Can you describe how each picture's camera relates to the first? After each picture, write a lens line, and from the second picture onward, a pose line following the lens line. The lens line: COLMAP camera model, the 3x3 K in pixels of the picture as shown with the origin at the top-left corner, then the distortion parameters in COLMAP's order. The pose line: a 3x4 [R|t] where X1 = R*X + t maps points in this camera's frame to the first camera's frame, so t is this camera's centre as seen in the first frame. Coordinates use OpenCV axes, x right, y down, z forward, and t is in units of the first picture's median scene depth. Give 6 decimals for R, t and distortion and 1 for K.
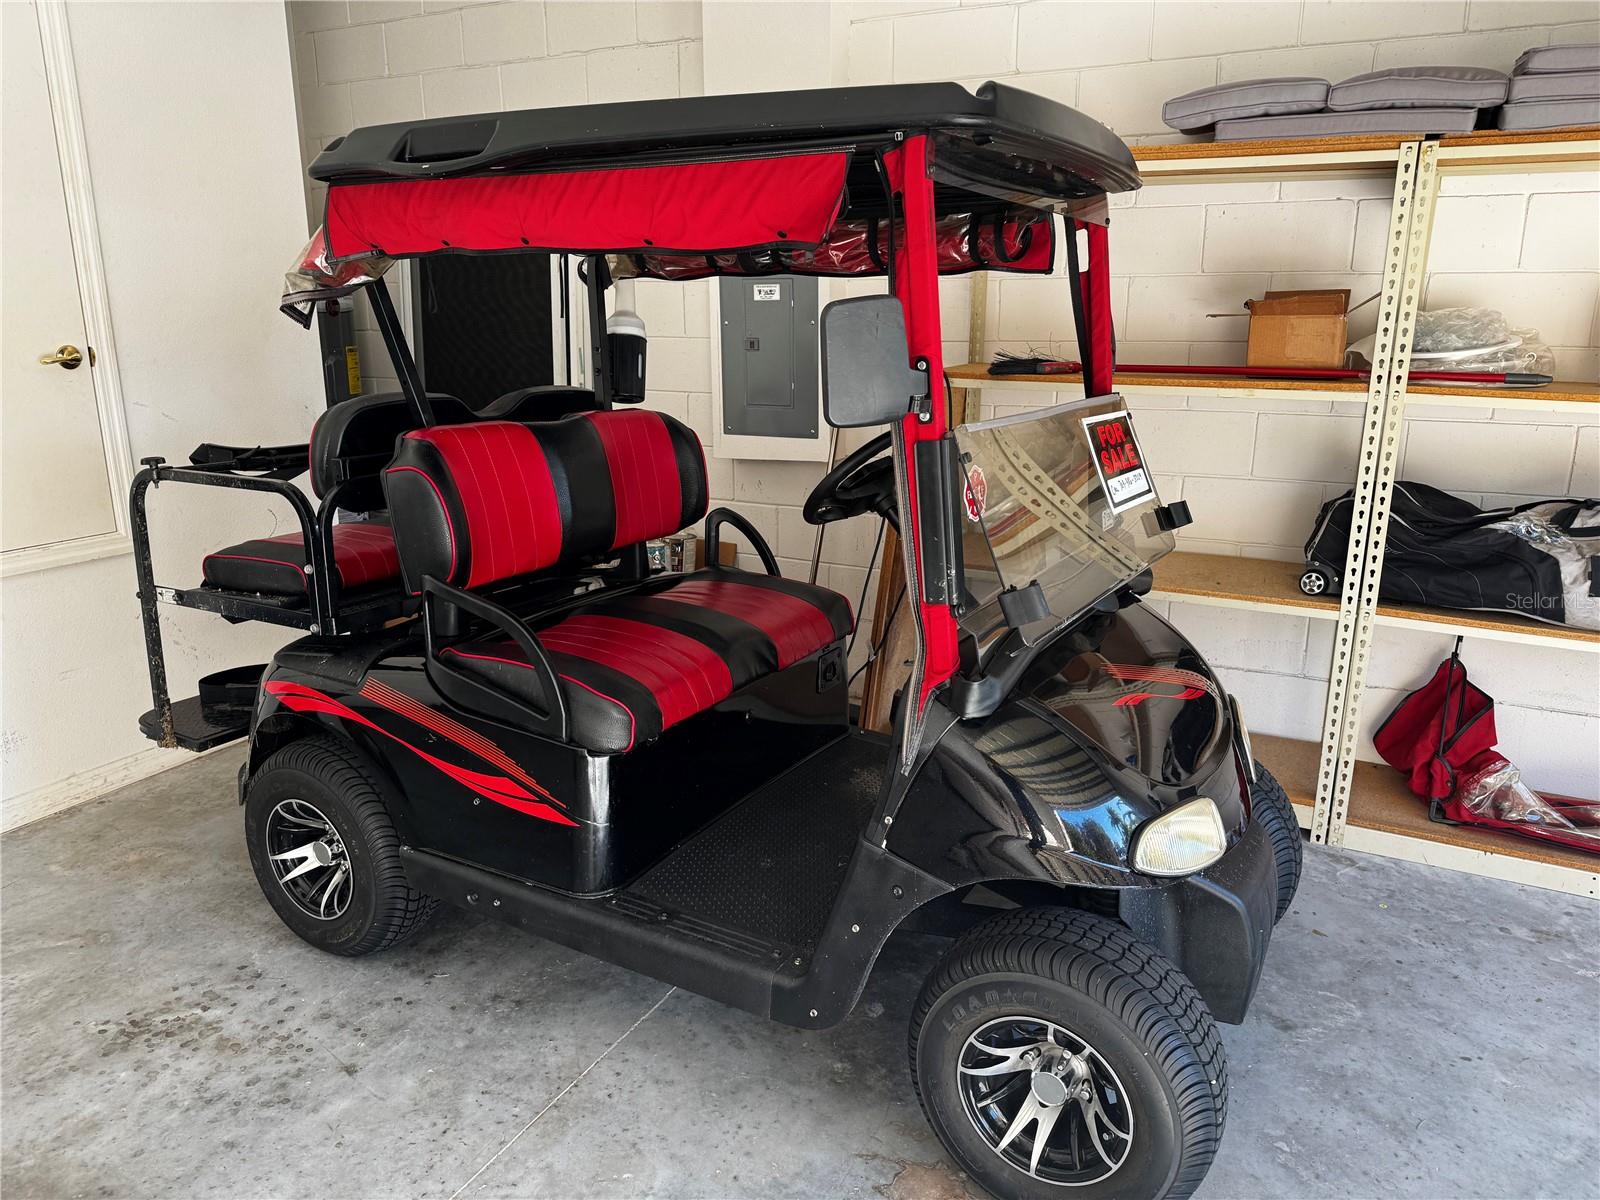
lens RADIAL K [[1124.9, 0, 802.3], [0, 1124.9, 602.7], [0, 0, 1]] dist [0.059769, -0.015711]
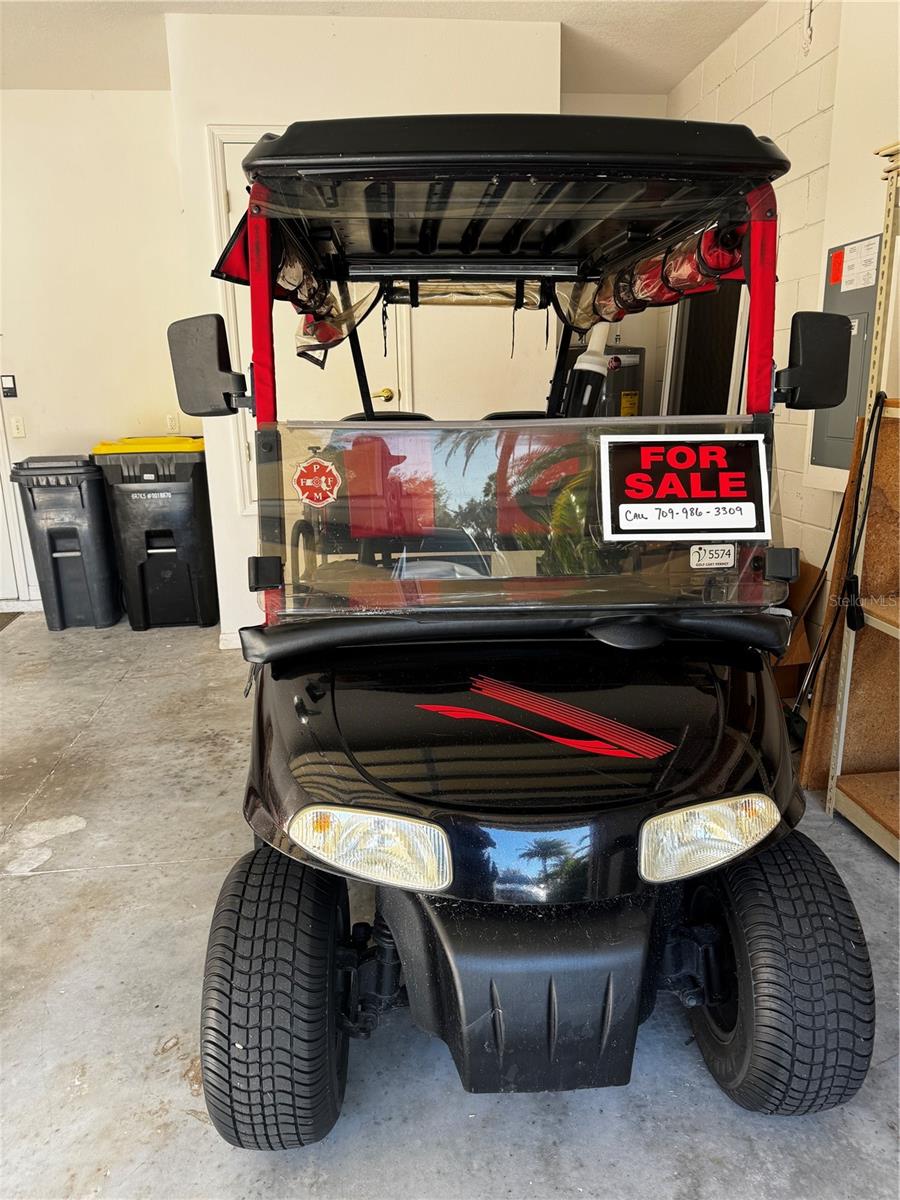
lens RADIAL K [[843.7, 0, 447.7], [0, 843.7, 604.7], [0, 0, 1]] dist [0.059769, -0.015711]
pose [[0.561928, 0.193806, -0.804162, 0.781455], [-0.185407, 0.976940, 0.105888, -0.074881], [0.806140, 0.089596, 0.584903, 0.487650]]
